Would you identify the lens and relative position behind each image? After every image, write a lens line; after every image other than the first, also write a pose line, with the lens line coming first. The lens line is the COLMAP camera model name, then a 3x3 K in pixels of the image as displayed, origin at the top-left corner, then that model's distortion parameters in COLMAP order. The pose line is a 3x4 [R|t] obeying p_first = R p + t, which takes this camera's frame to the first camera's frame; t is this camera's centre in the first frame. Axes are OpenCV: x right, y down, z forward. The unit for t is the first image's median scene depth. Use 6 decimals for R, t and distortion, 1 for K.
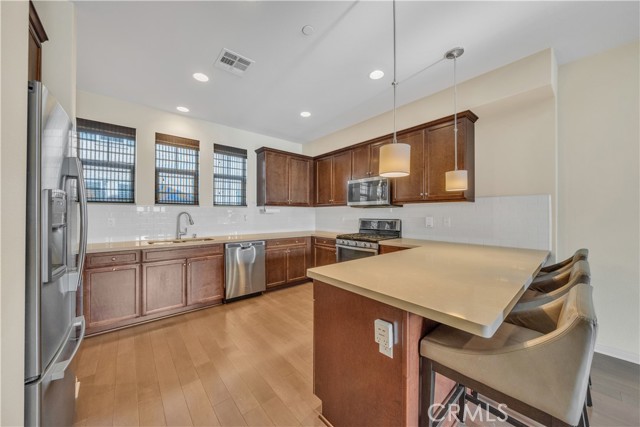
lens RADIAL K [[222.3, 0, 318.1], [0, 222.3, 213.5], [0, 0, 1]] dist [-0.007699, 0.000113]
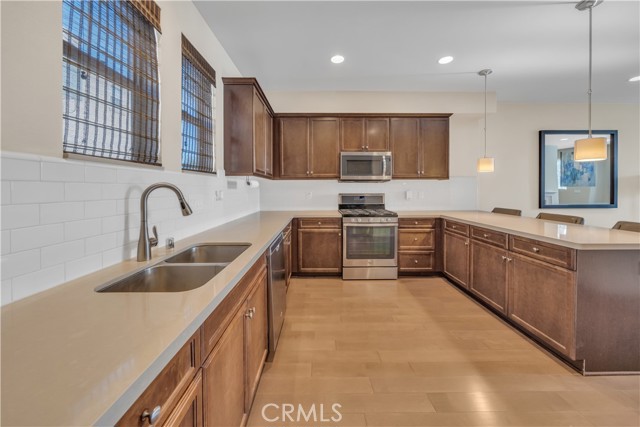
lens RADIAL K [[222.3, 0, 321.2], [0, 222.3, 191.2], [0, 0, 1]] dist [-0.007699, 0.000113]
pose [[0.647550, -0.010165, 0.761955, -0.584472], [0.003430, 0.999940, 0.010424, 0.001897], [-0.762015, -0.004137, 0.647546, 0.459917]]
